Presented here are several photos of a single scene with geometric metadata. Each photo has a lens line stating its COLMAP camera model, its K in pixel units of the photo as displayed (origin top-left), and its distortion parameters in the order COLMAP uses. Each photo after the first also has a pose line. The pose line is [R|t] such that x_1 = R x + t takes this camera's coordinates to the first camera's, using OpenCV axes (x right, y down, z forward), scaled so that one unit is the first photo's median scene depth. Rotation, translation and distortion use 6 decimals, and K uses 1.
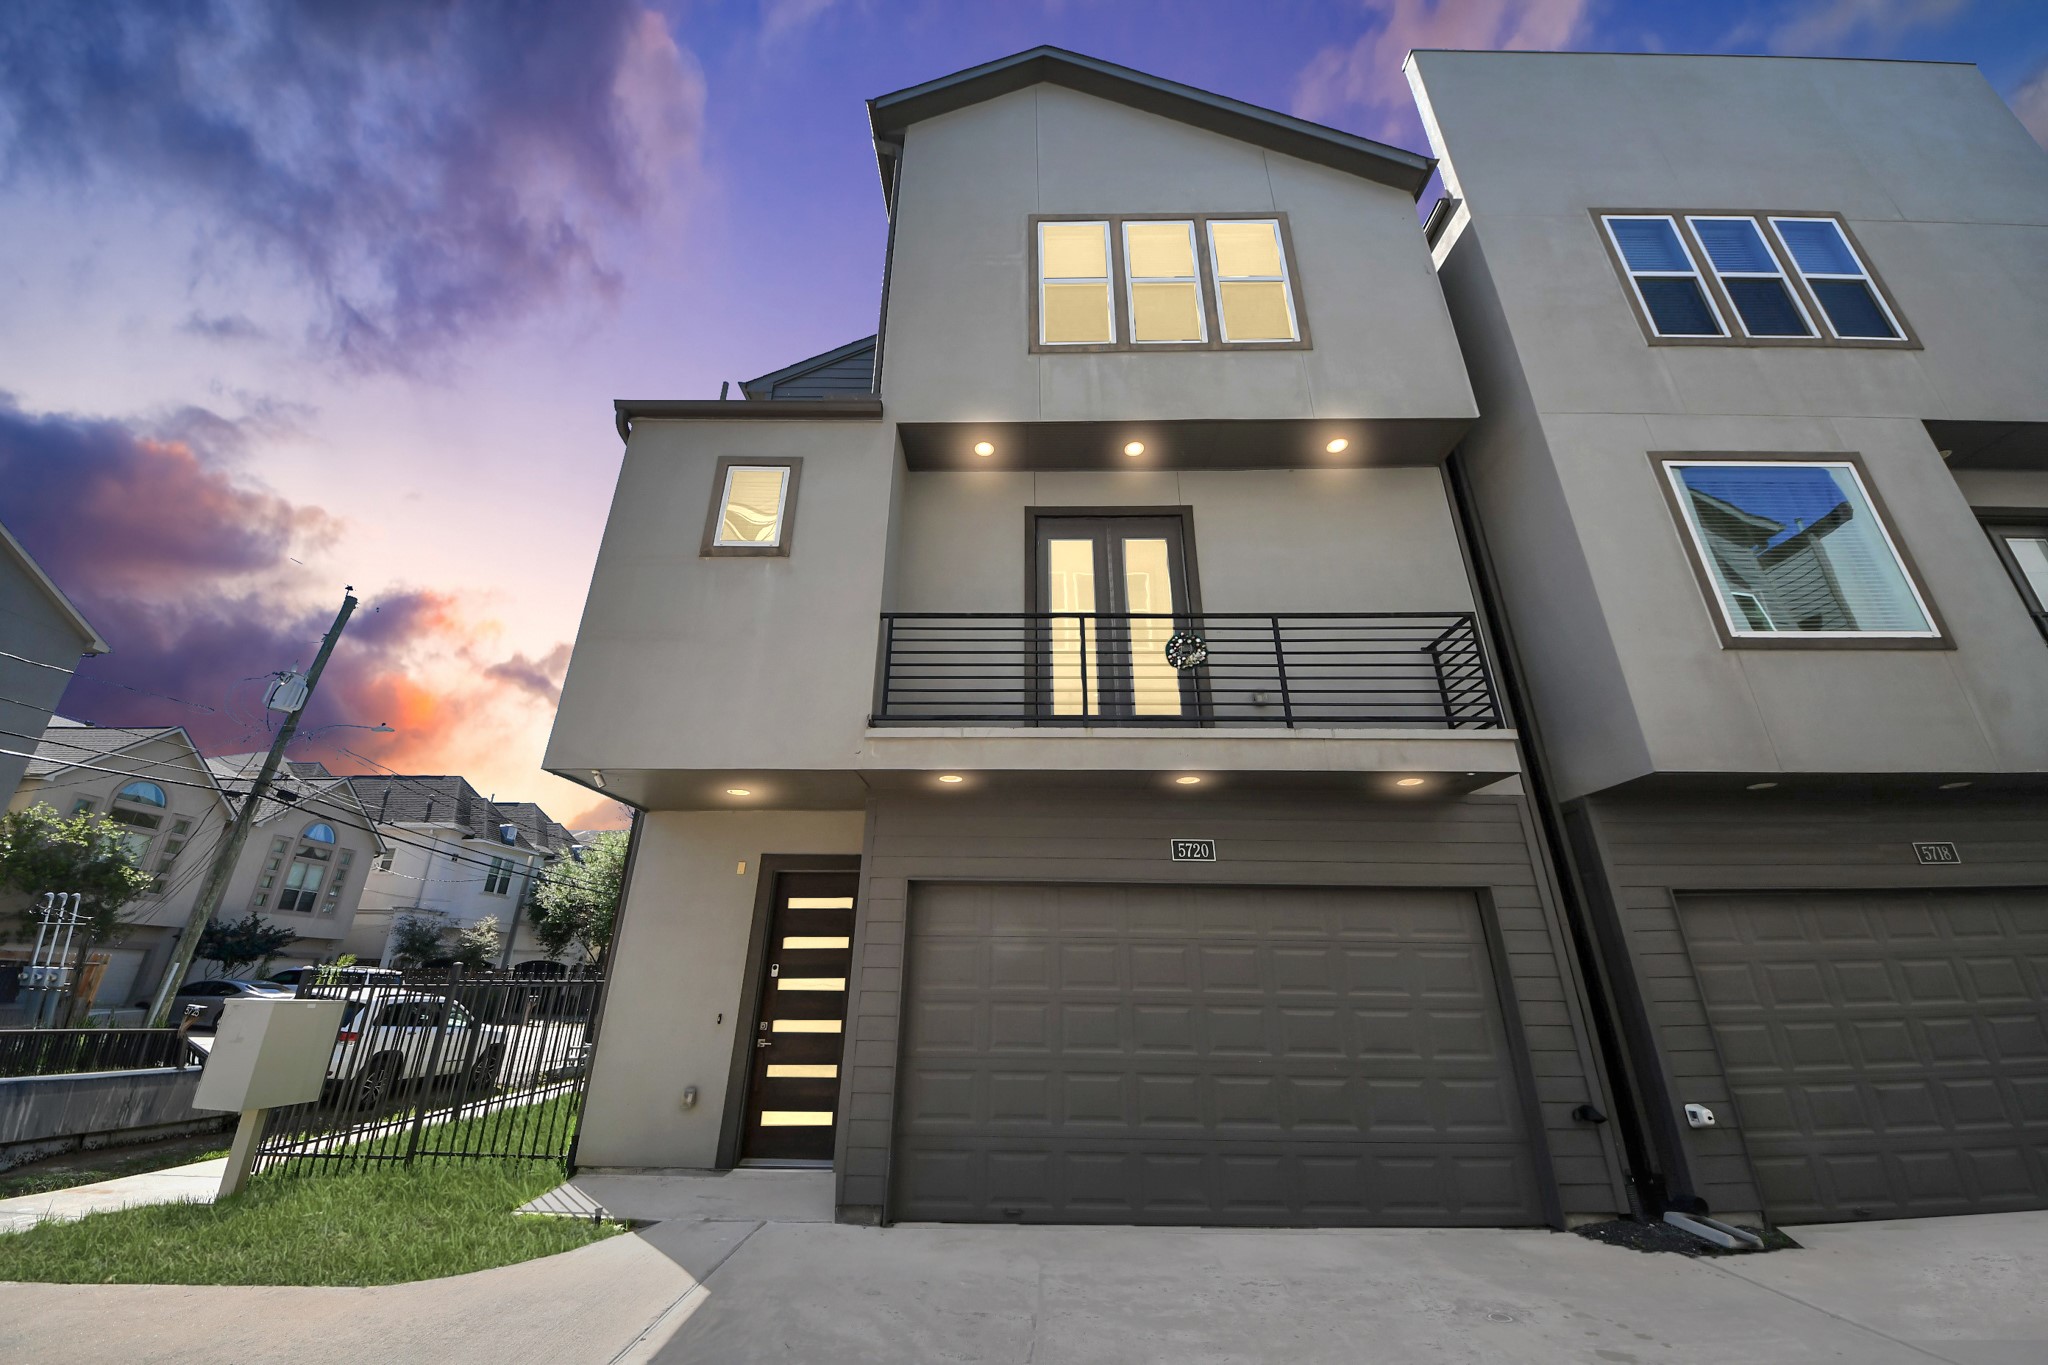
lens RADIAL K [[738.4, 0, 1026.5], [0, 738.4, 683.0], [0, 0, 1]] dist [0.015401, -0.012301]
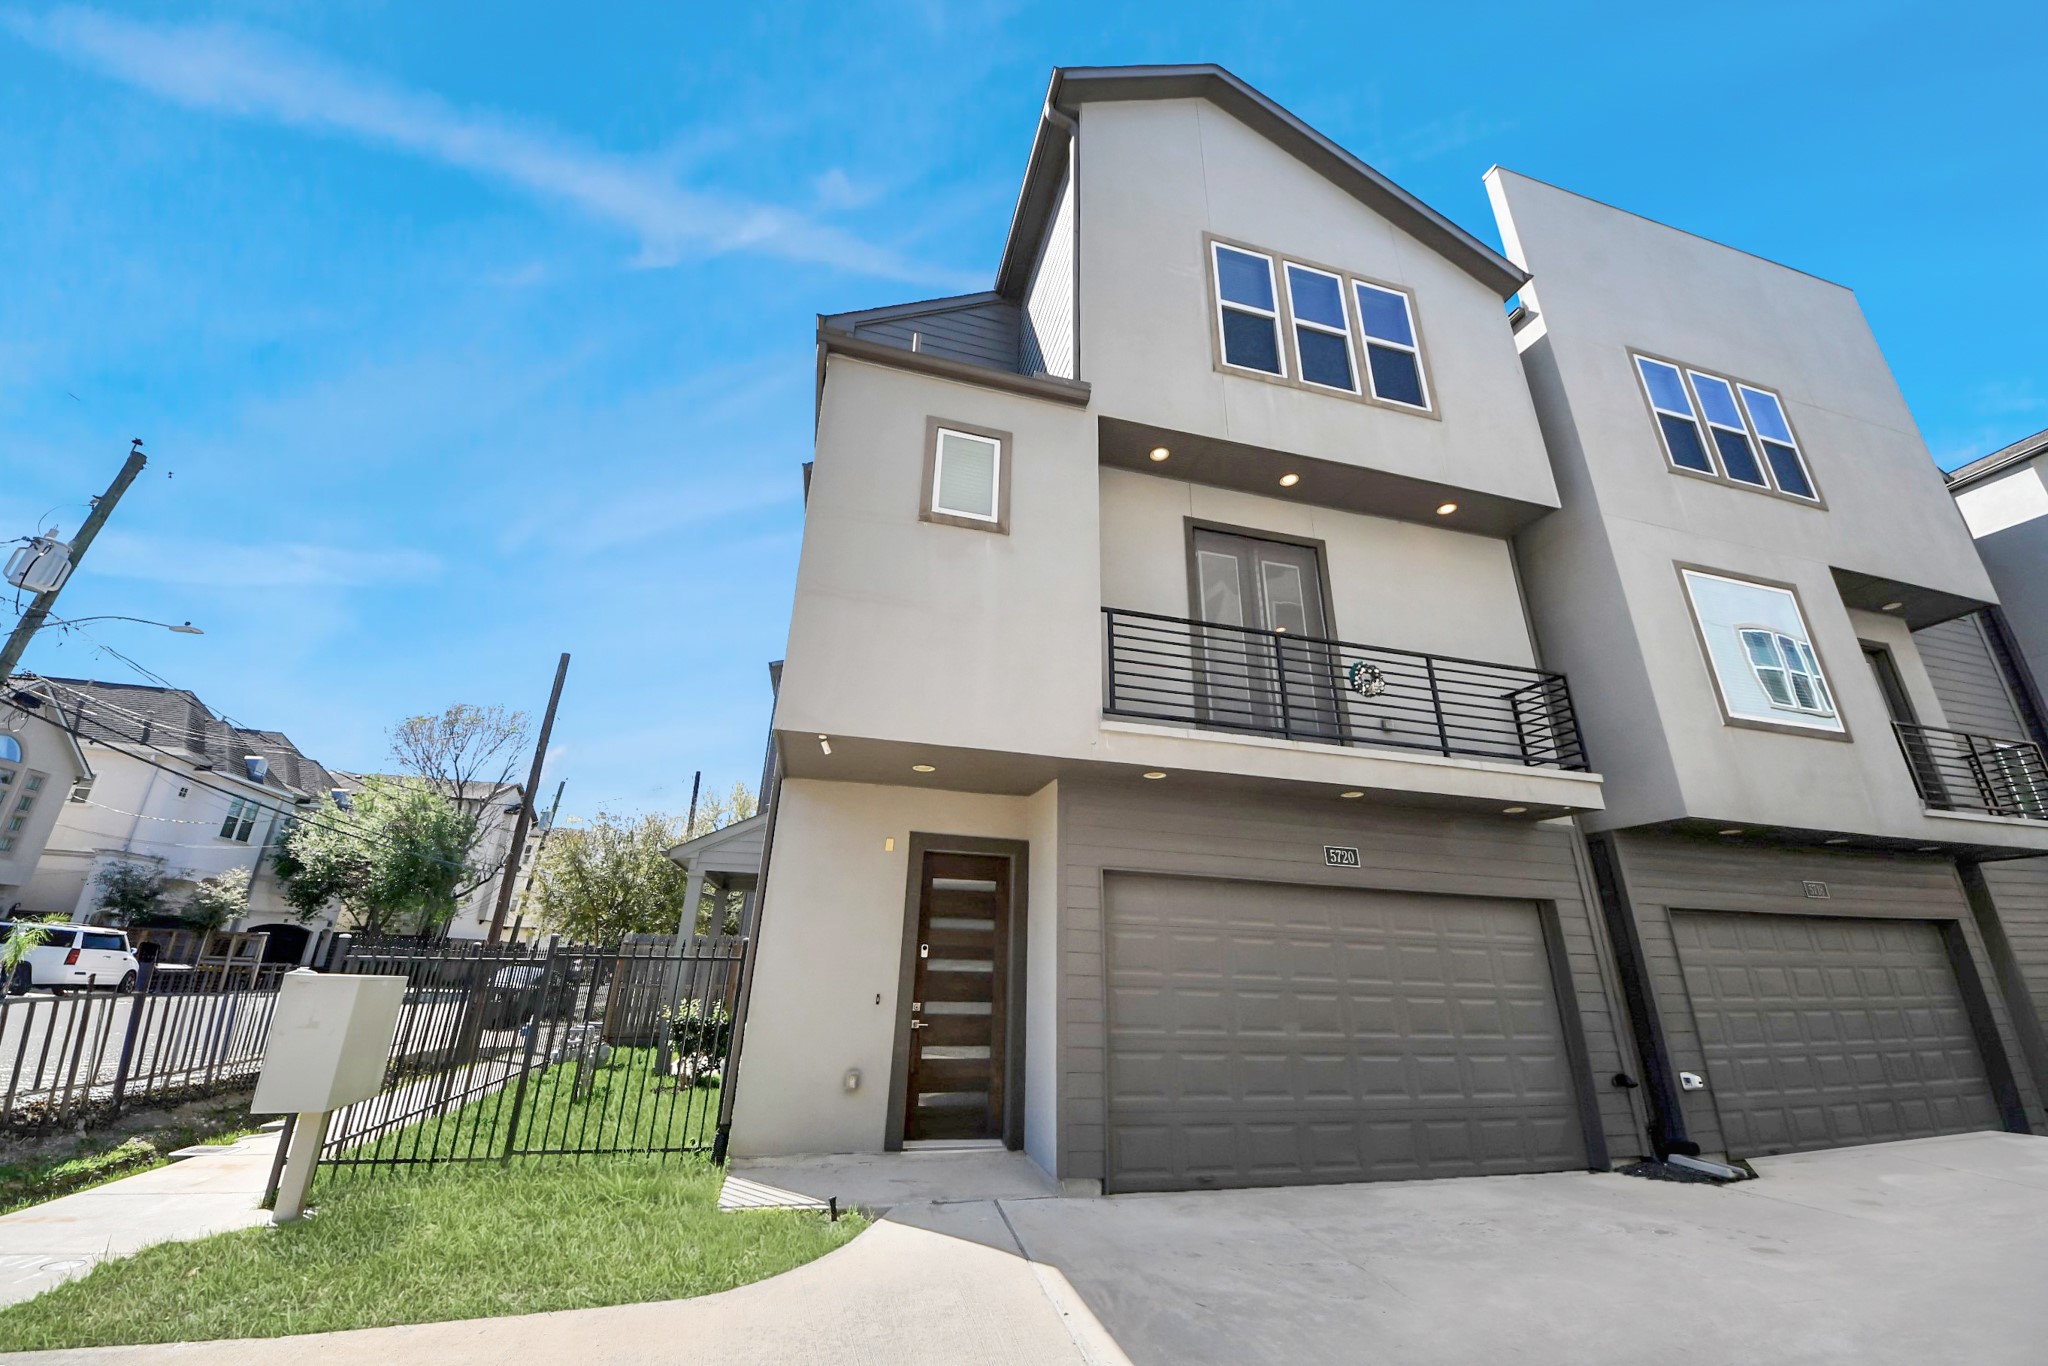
lens RADIAL K [[751.9, 0, 1023.7], [0, 751.9, 686.5], [0, 0, 1]] dist [0.016845, -0.013133]
pose [[0.963130, 0.110515, 0.245290, -0.519358], [-0.118219, 0.992844, 0.016861, 0.008822], [-0.241671, -0.045238, 0.969303, 0.020911]]
